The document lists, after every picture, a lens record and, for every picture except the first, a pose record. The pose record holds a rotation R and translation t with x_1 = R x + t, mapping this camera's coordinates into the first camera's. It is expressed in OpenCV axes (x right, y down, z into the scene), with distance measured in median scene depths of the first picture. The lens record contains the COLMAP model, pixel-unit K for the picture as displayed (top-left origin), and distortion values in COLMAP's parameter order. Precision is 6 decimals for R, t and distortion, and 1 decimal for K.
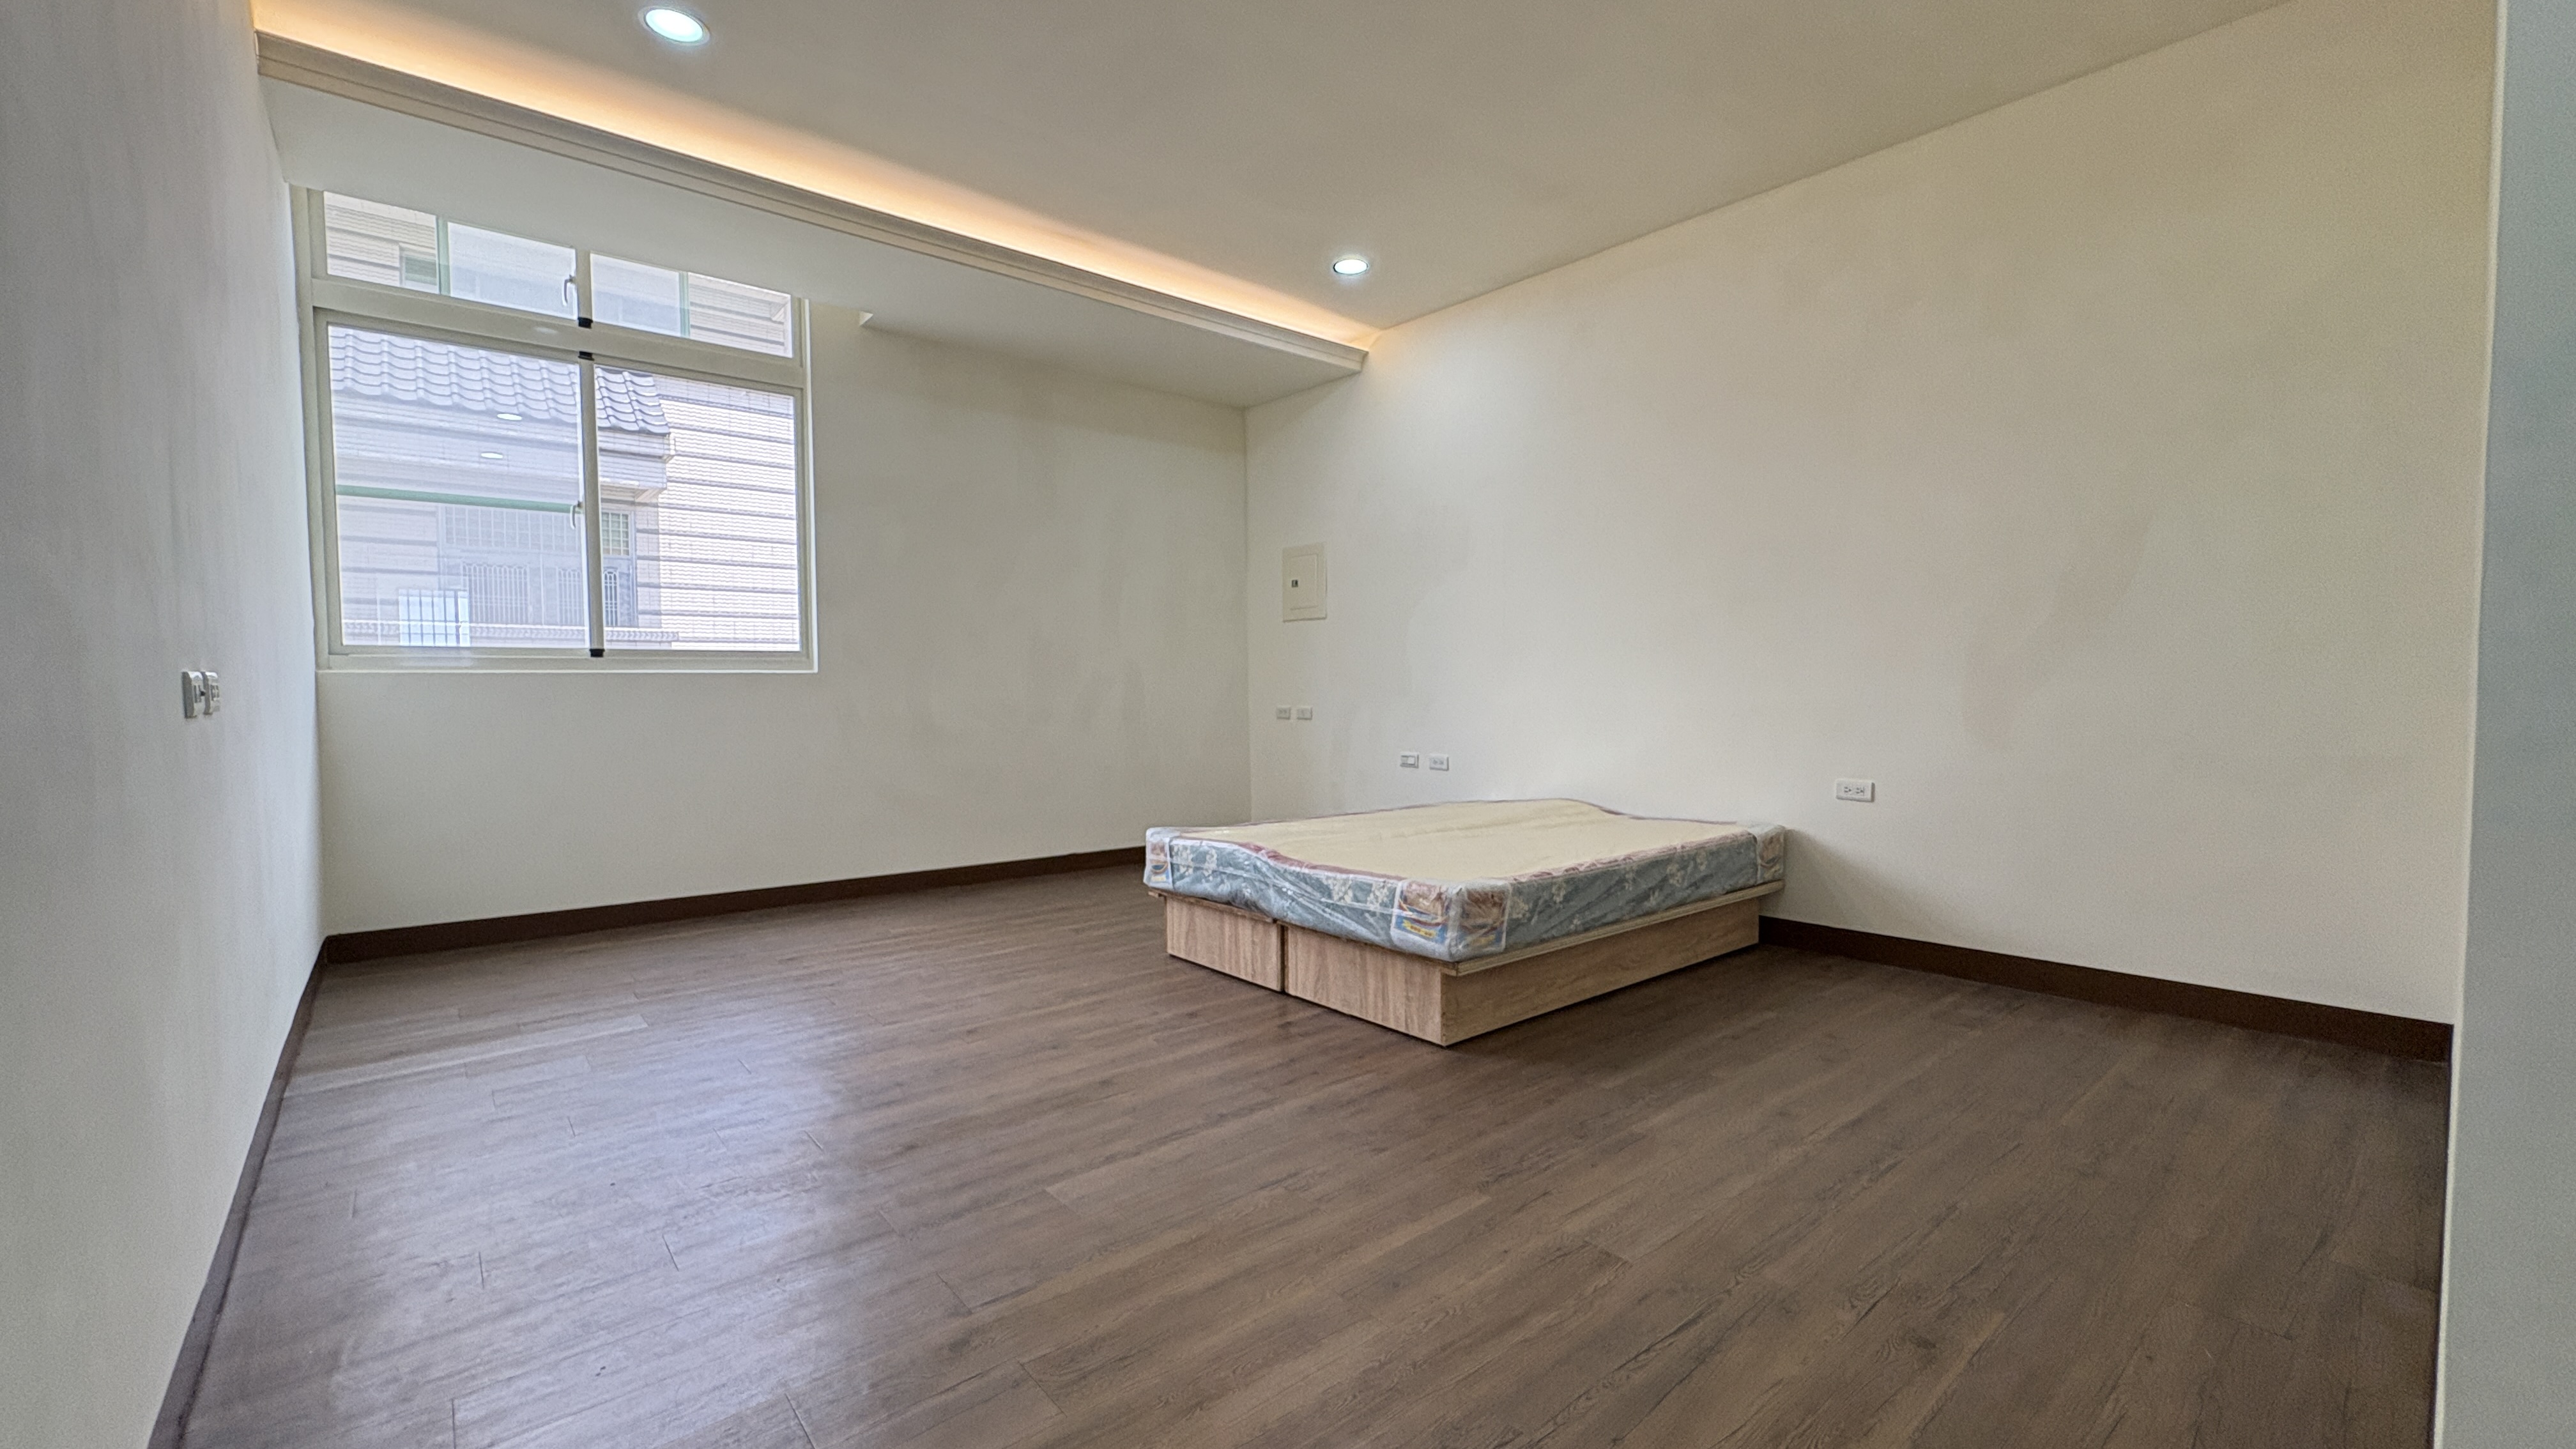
lens RADIAL K [[1025.3, 0, 1288.0], [0, 1025.3, 724.5], [0, 0, 1]] dist [-0.001179, -0.000325]
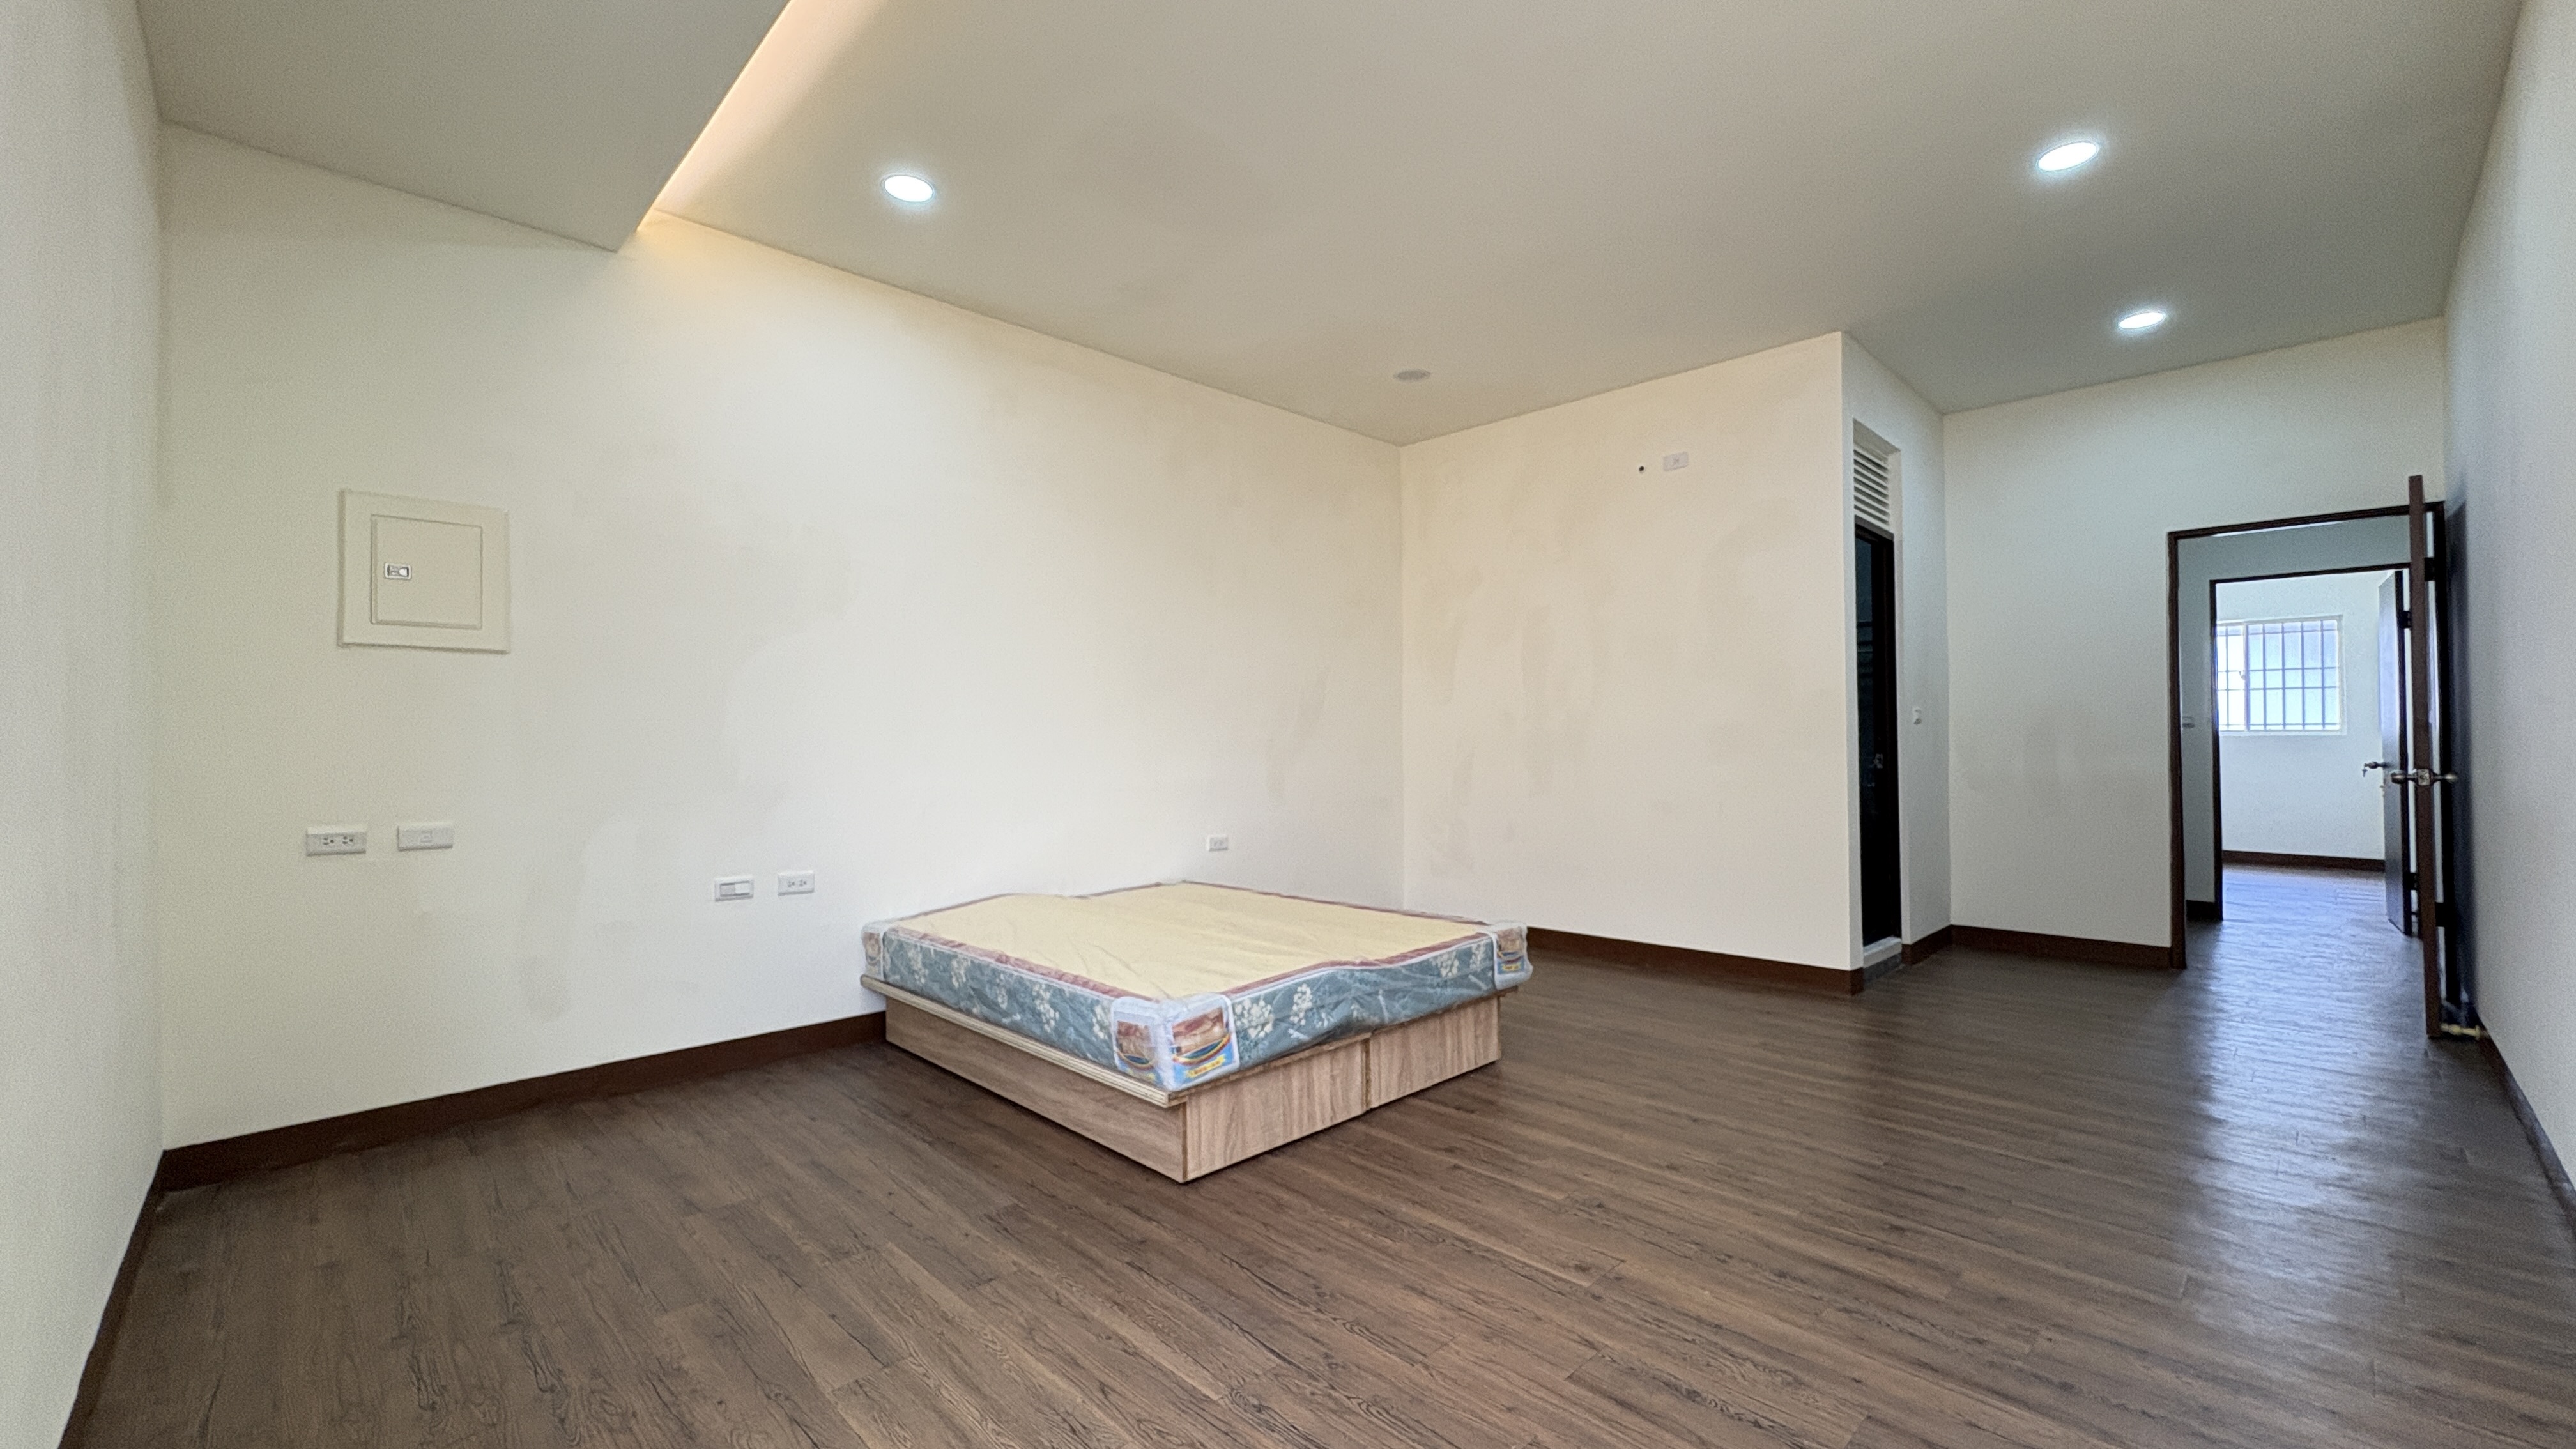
lens RADIAL K [[1025.3, 0, 1288.0], [0, 1025.3, 724.5], [0, 0, 1]] dist [-0.001179, -0.000325]
pose [[-0.056185, 0.024167, 0.998128, -0.951244], [0.045395, 0.998735, -0.021626, -0.068551], [-0.997388, 0.044095, -0.057211, 1.143664]]
